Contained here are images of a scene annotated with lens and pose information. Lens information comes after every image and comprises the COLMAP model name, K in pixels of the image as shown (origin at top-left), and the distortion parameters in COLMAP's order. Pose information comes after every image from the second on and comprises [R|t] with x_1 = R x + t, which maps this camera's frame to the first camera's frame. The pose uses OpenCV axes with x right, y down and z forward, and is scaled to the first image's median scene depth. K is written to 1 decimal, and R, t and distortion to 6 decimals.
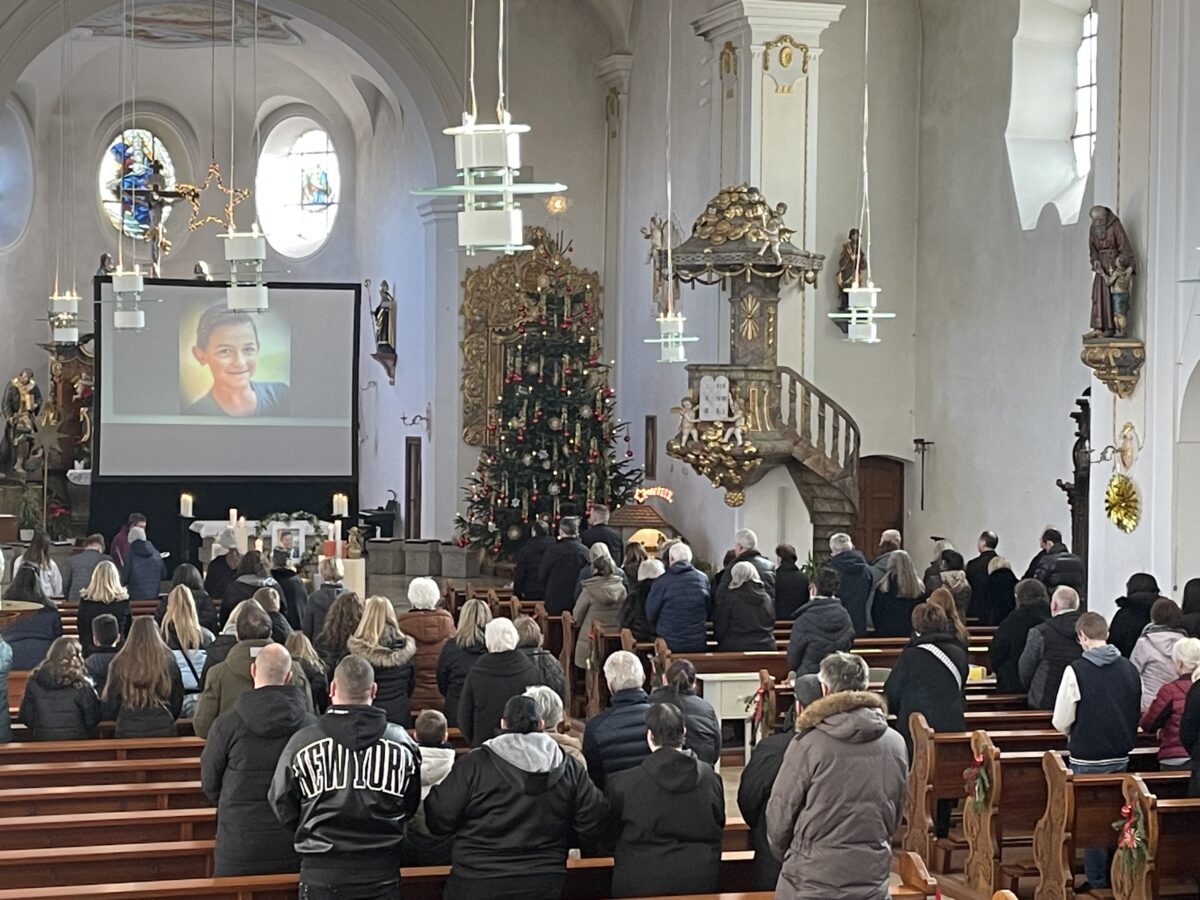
lens RADIAL K [[2406.4, 0, 600.5], [0, 2406.4, 449.5], [0, 0, 1]] dist [0.035681, 0.000000]
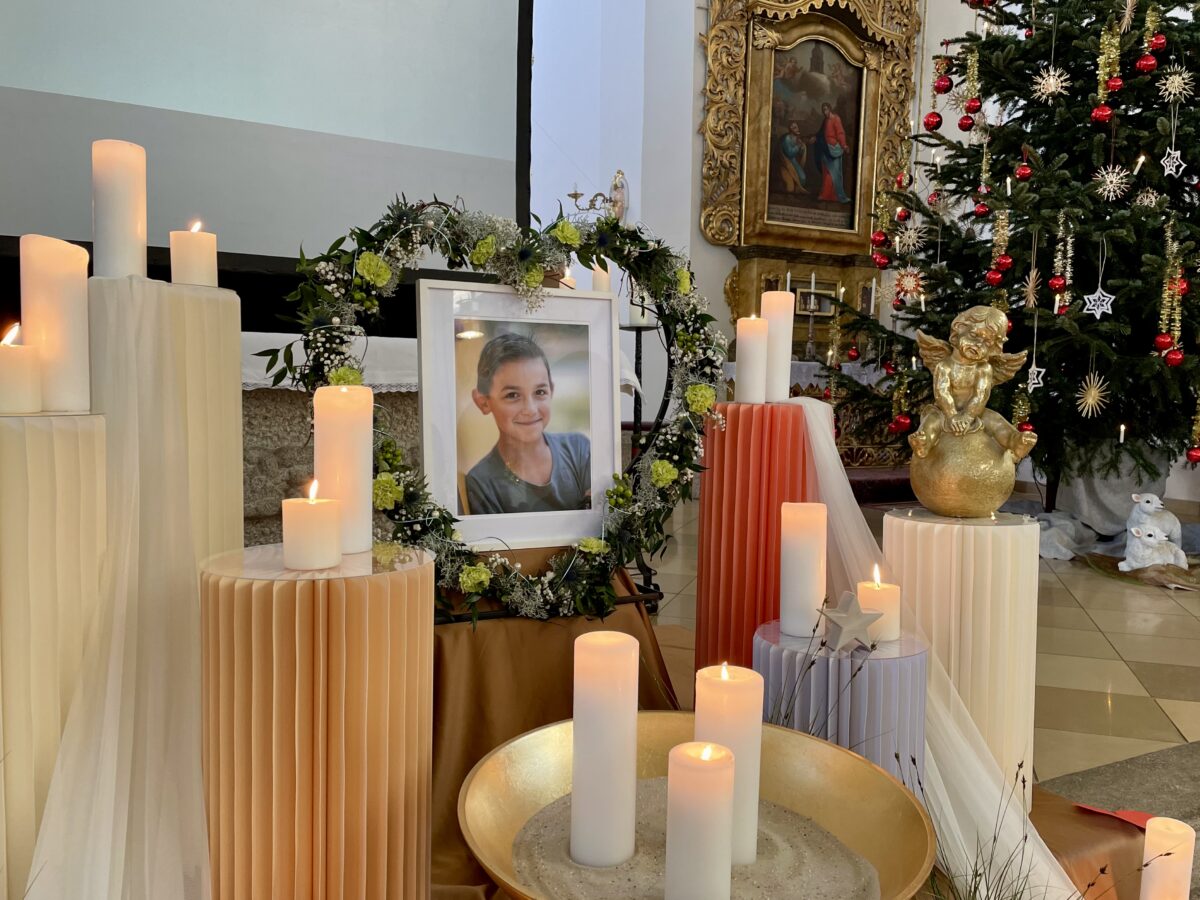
lens RADIAL K [[915.8, 0, 597.5], [0, 915.8, 452.6], [0, 0, 1]] dist [0.014457, 0.002938]
pose [[0.982786, -0.009941, 0.184479, -0.116311], [-0.000444, 0.998421, 0.056166, 0.032491], [-0.184746, -0.055281, 0.981230, 0.808152]]
